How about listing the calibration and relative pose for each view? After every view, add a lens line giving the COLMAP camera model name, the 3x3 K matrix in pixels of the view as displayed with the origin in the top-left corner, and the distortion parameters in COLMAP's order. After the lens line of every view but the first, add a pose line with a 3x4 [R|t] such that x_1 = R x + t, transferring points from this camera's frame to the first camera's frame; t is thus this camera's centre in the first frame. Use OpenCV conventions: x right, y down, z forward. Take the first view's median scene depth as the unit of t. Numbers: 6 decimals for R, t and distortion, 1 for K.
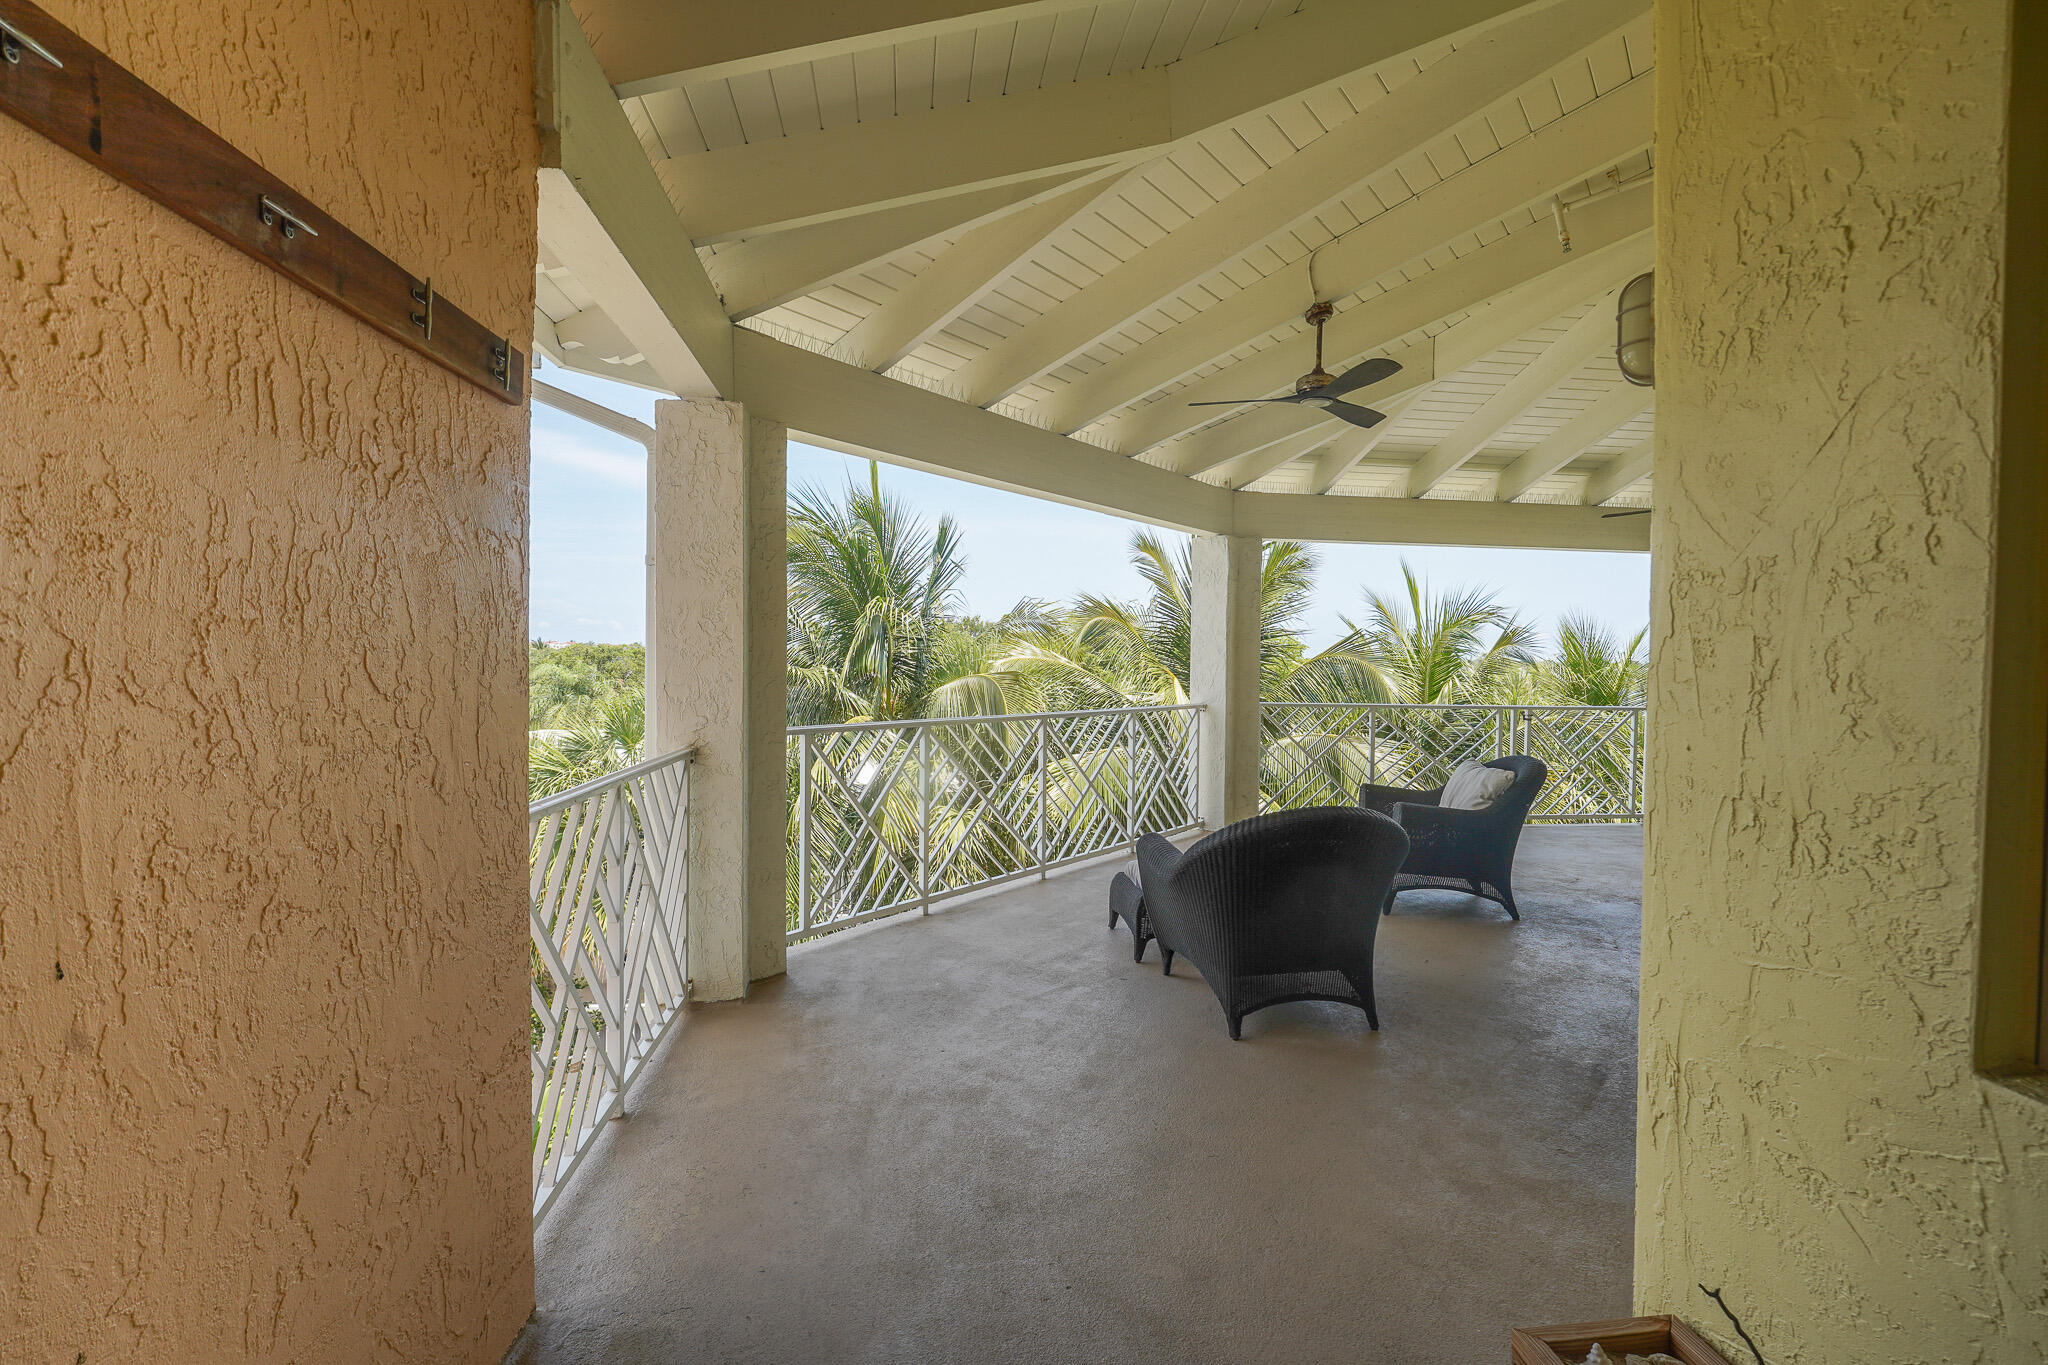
lens RADIAL K [[888.0, 0, 1031.4], [0, 888.0, 675.1], [0, 0, 1]] dist [-0.010818, -0.000009]
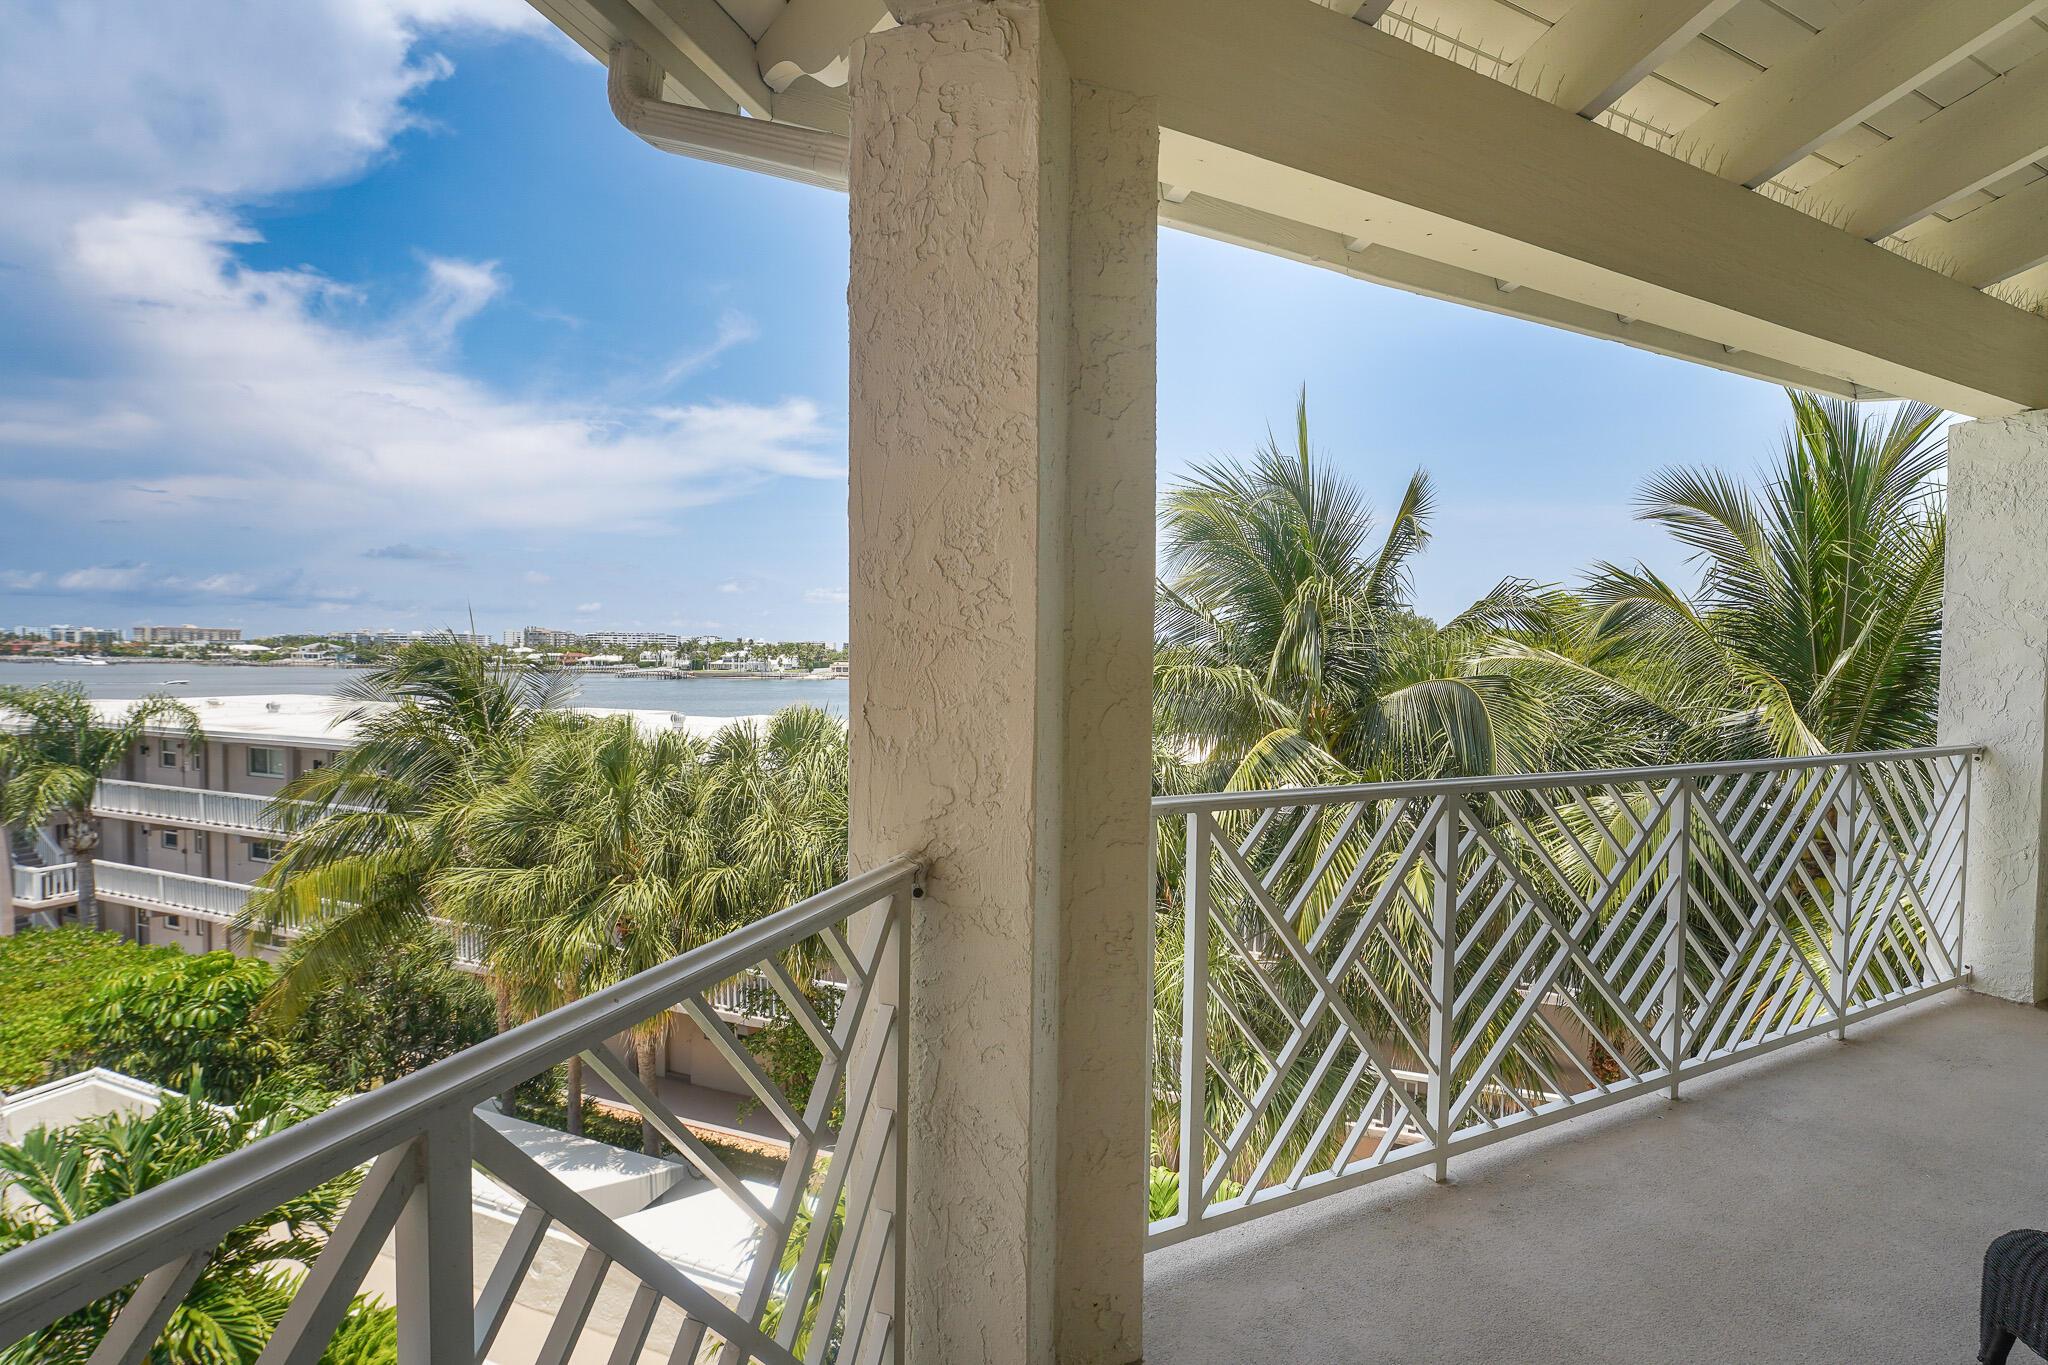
lens RADIAL K [[888.0, 0, 1031.4], [0, 888.0, 675.1], [0, 0, 1]] dist [-0.010818, -0.000009]
pose [[0.897251, 0.011303, -0.441376, -0.075946], [-0.011126, 0.999934, 0.002988, -0.003425], [0.441381, 0.002230, 0.897317, 0.322510]]
